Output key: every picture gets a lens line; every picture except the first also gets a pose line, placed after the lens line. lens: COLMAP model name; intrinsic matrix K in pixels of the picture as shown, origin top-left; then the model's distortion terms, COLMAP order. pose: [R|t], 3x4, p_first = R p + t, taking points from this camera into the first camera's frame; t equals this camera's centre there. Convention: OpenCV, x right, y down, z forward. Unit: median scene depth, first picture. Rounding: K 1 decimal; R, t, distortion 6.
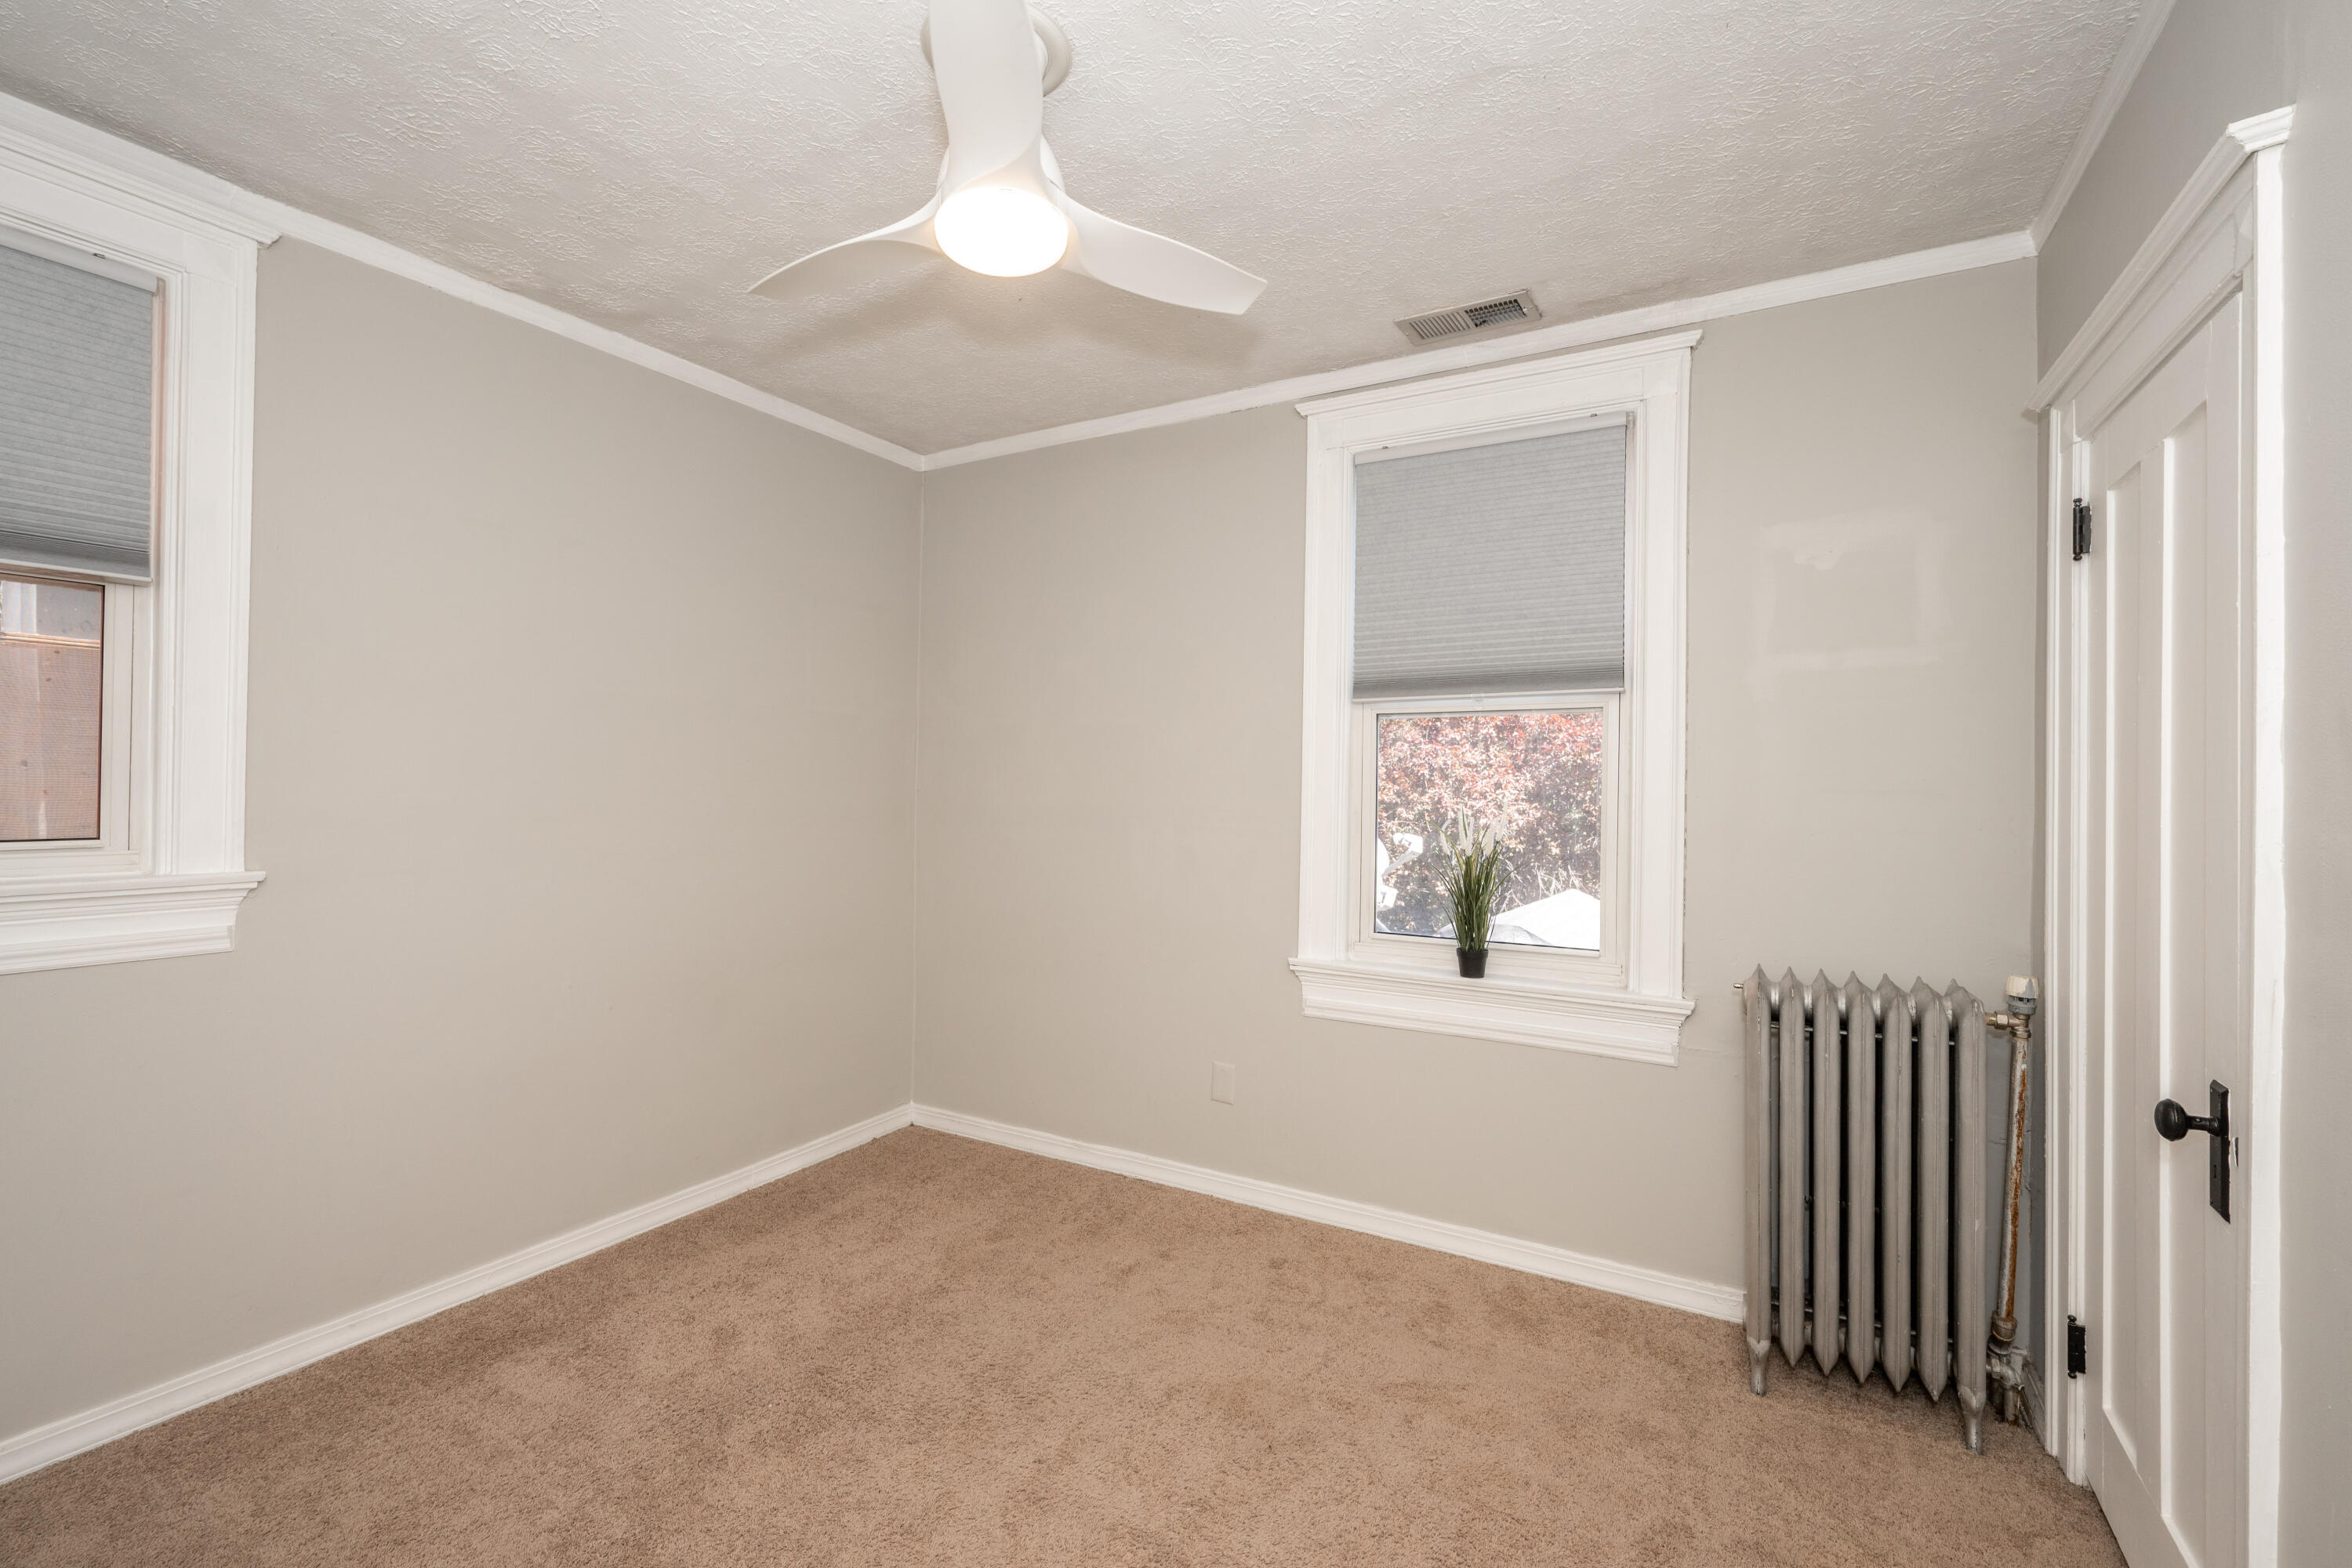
lens RADIAL K [[1048.0, 0, 1175.5], [0, 1048.0, 781.4], [0, 0, 1]] dist [-0.001281, 0.000525]
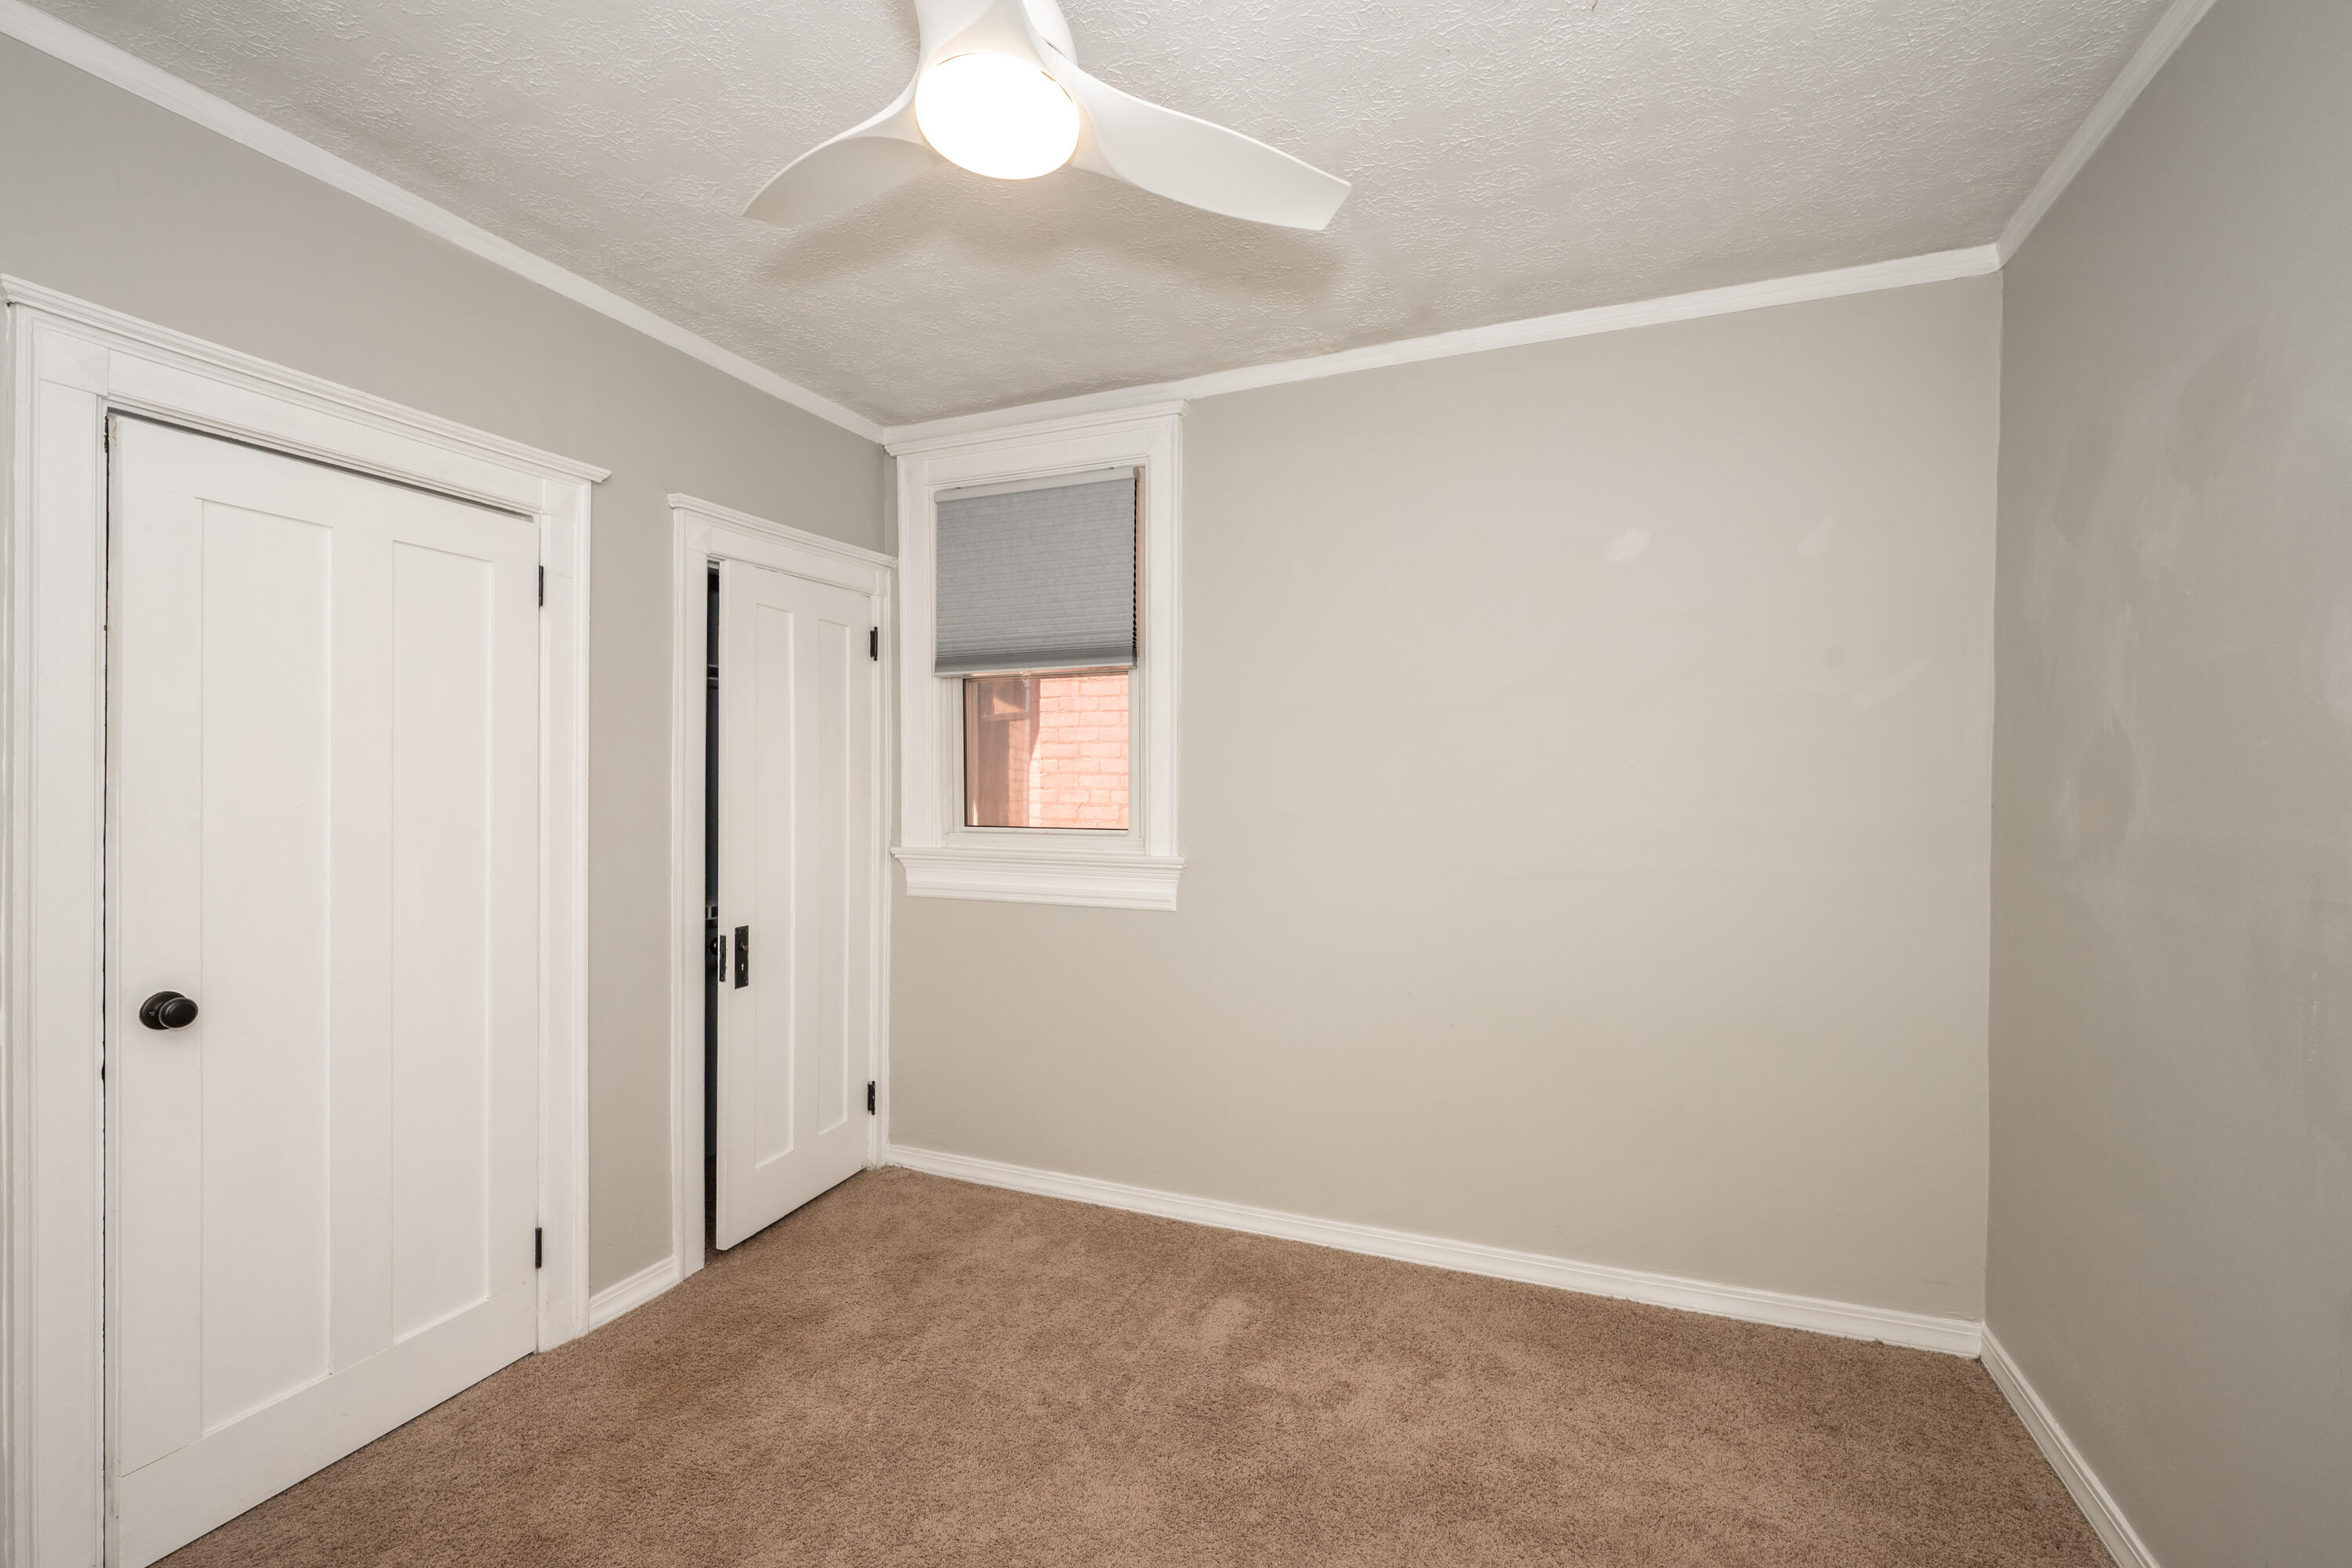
lens RADIAL K [[1048.0, 0, 1177.1], [0, 1048.0, 786.5], [0, 0, 1]] dist [-0.001281, 0.000525]
pose [[0.106464, -0.003823, -0.994309, 0.533816], [0.003670, 0.999987, -0.003452, -0.004814], [0.994310, -0.003282, 0.106477, 0.847150]]
